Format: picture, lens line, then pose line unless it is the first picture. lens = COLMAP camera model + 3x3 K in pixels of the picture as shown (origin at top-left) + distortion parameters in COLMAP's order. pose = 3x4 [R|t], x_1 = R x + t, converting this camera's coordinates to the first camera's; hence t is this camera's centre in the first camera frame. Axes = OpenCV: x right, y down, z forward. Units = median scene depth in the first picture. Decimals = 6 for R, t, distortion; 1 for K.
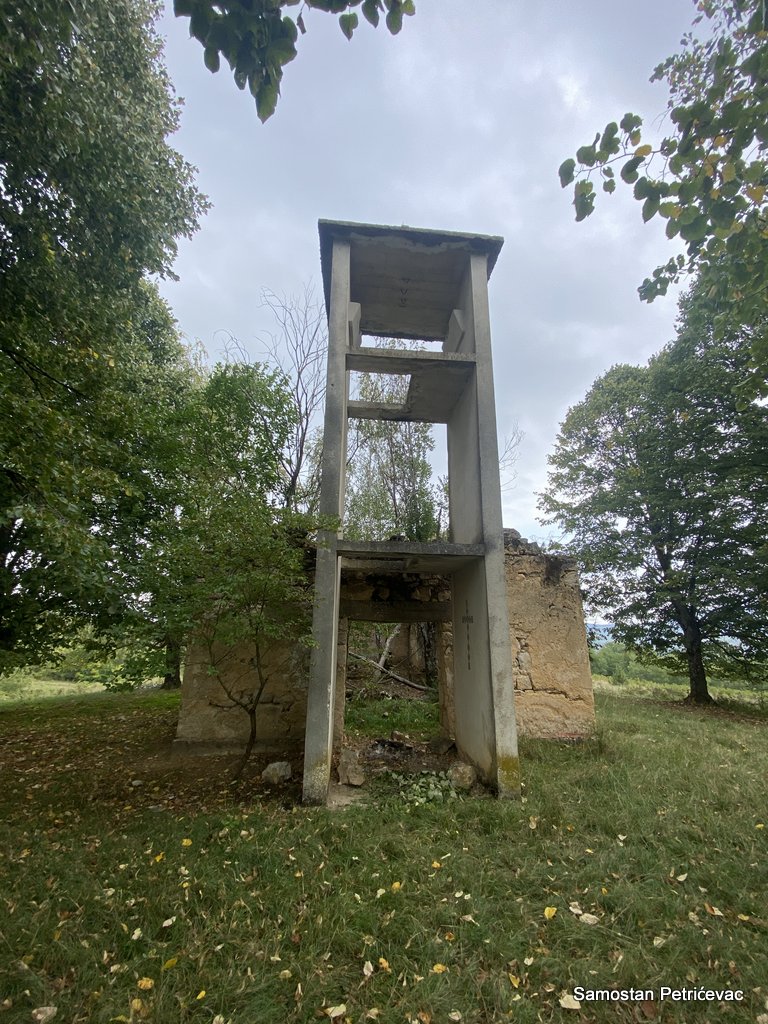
lens RADIAL K [[413.3, 0, 383.6], [0, 413.3, 511.8], [0, 0, 1]] dist [0.019972, -0.000374]
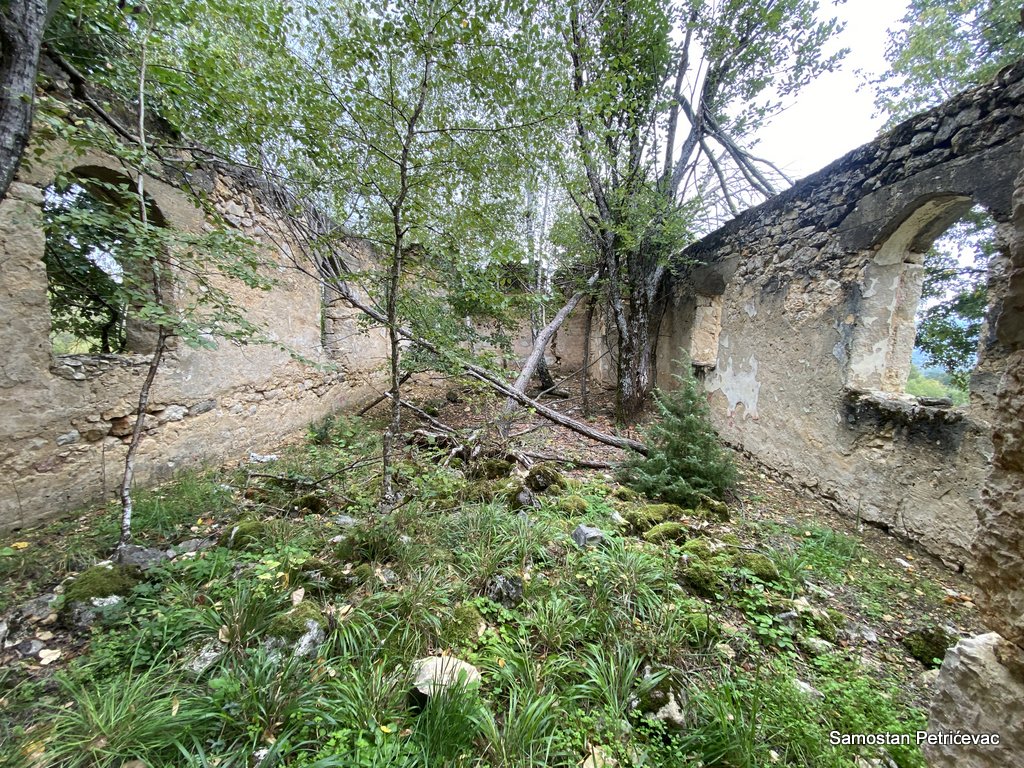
lens RADIAL K [[413.3, 0, 511.8], [0, 413.3, 383.9], [0, 0, 1]] dist [0.019972, -0.000374]
pose [[0.991213, 0.045355, -0.124253, 0.033151], [0.006014, 0.922949, 0.384876, 0.164306], [0.132135, -0.382242, 0.914566, 0.490935]]
